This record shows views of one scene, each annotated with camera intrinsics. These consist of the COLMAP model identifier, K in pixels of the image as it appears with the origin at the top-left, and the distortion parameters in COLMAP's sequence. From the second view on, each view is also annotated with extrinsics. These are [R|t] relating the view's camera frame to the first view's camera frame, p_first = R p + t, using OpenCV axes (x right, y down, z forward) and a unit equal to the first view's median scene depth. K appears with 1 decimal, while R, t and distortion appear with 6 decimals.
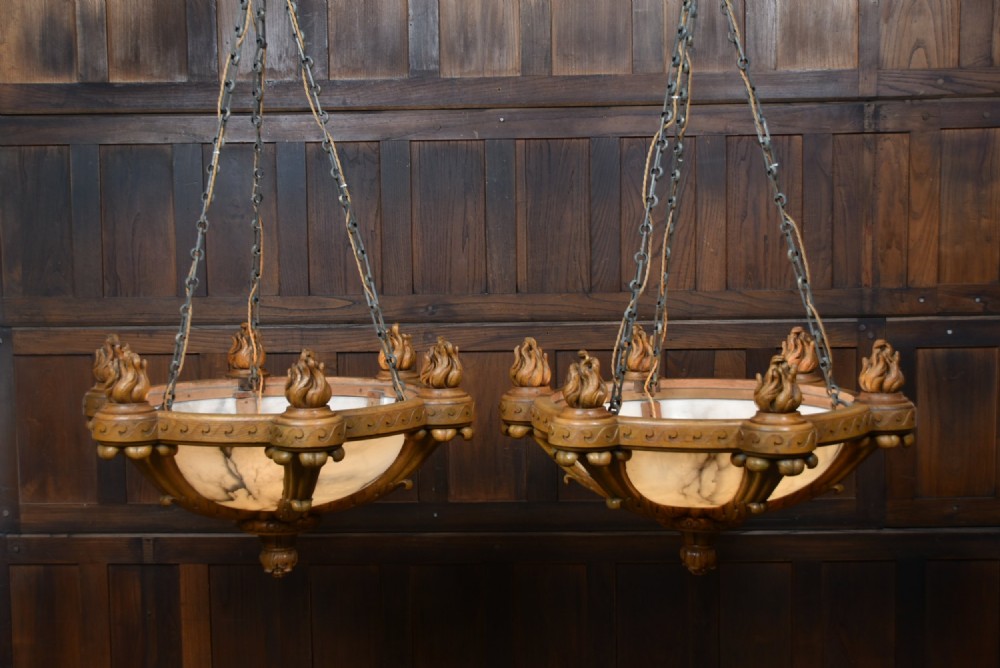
lens RADIAL K [[1560.7, 0, 476.7], [0, 1560.7, 361.8], [0, 0, 1]] dist [-0.022798, 0.000000]
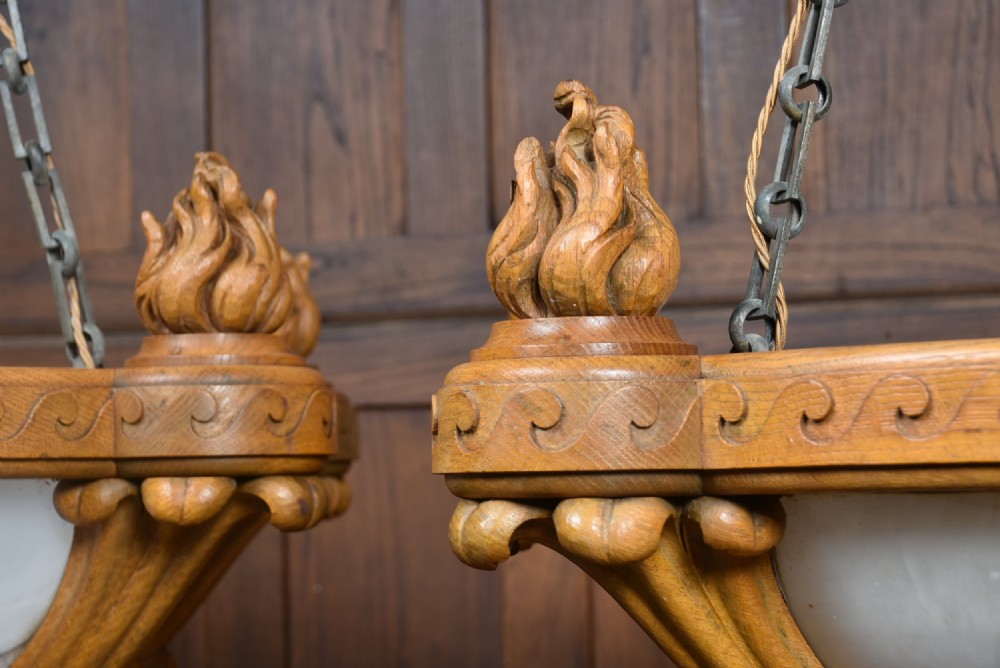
lens RADIAL K [[2737.6, 0, 489.9], [0, 2737.6, 380.3], [0, 0, 1]] dist [0.065224, 0.000000]
pose [[0.957396, -0.017925, -0.288222, 0.147222], [-0.022924, 0.990205, -0.137727, 0.080057], [0.287868, 0.138466, 0.947607, 0.508567]]
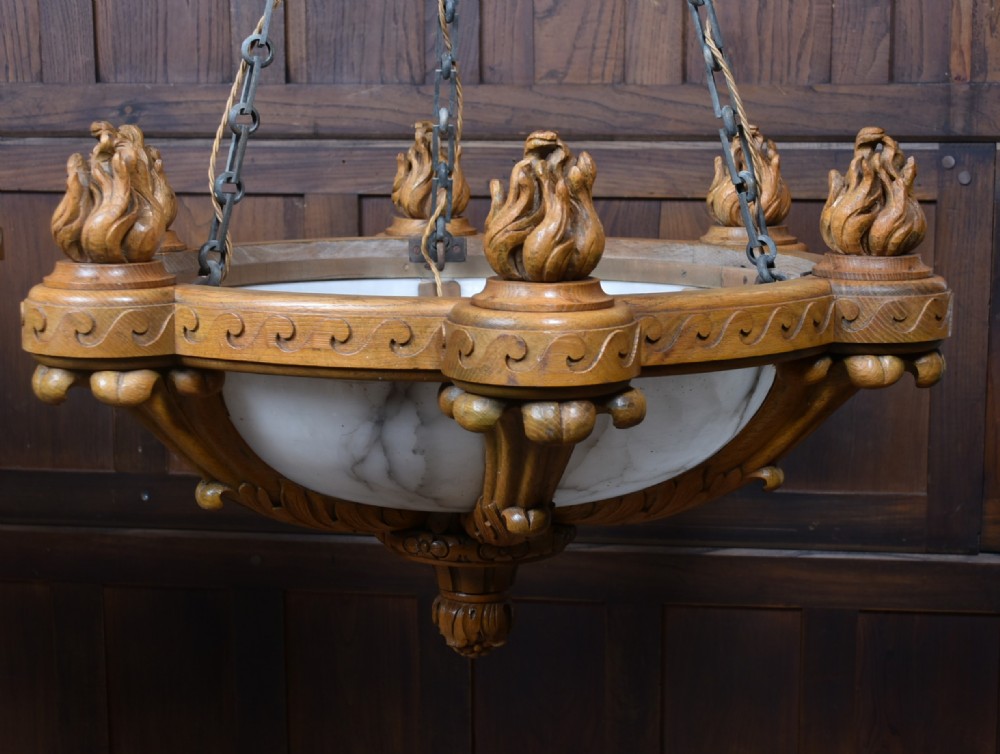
lens RADIAL K [[1815.9, 0, 548.2], [0, 1815.9, 416.4], [0, 0, 1]] dist [0.009388, 0.000000]
pose [[0.996456, 0.031583, -0.077961, 0.188120], [-0.026647, 0.997622, 0.063557, 0.030517], [0.079783, -0.061254, 0.994928, 0.444734]]
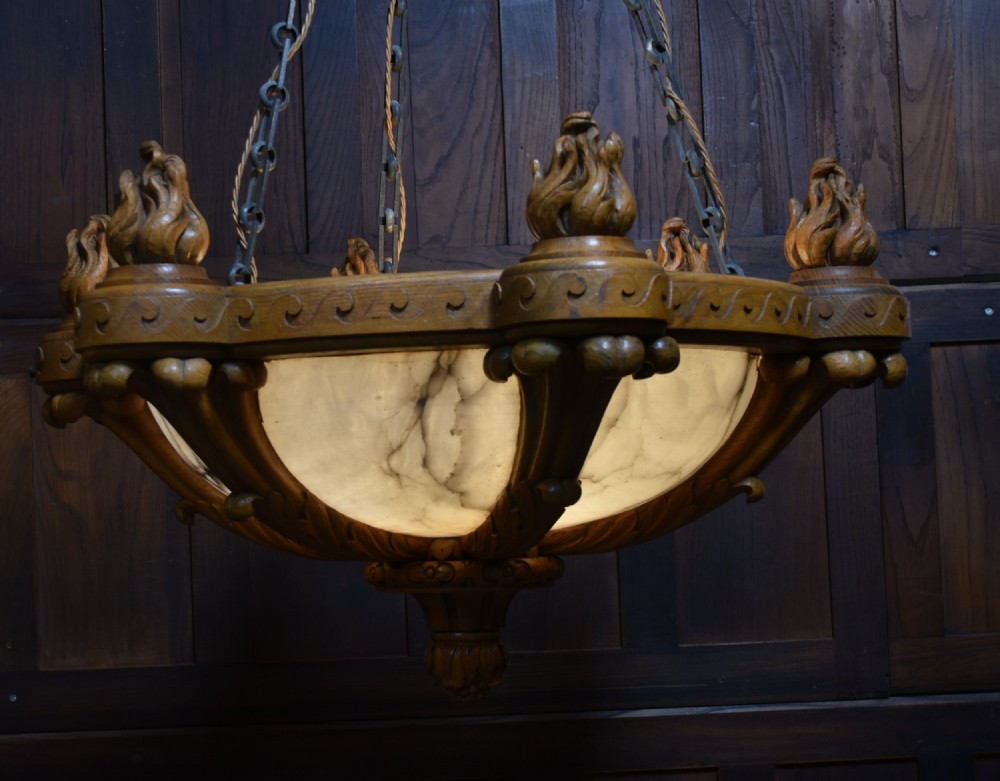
lens RADIAL K [[2130.7, 0, 521.6], [0, 2130.7, 415.8], [0, 0, 1]] dist [-0.035107, 0.000000]
pose [[0.997844, -0.020244, 0.062435, 0.112444], [0.029865, 0.987105, -0.157260, 0.140727], [-0.058446, 0.158786, 0.985582, 0.343470]]
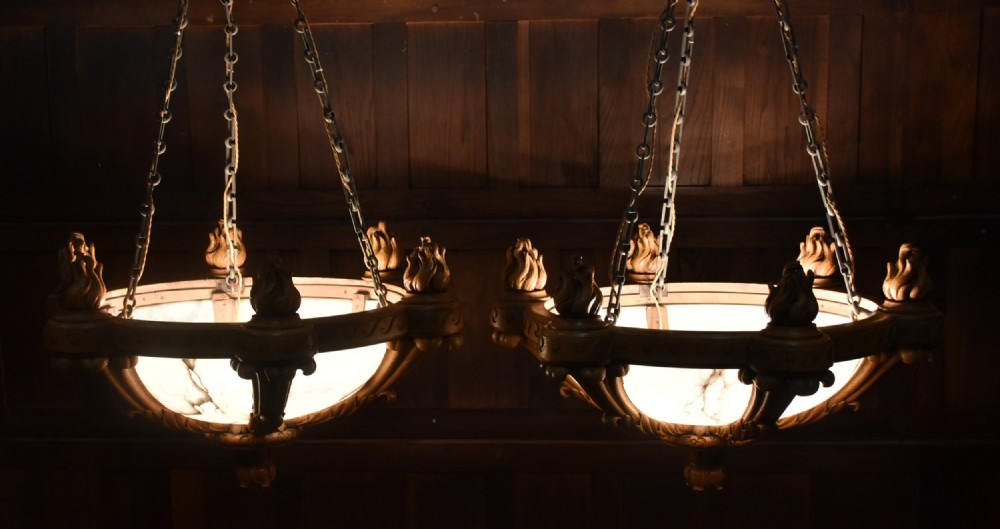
lens RADIAL K [[1483.3, 0, 481.4], [0, 1483.3, 356.7], [0, 0, 1]] dist [-0.020879, 0.000000]
pose [[0.999631, 0.004808, -0.026751, 0.030788], [-0.002818, 0.997259, 0.073930, -0.009721], [0.027033, -0.073828, 0.996905, 0.115668]]
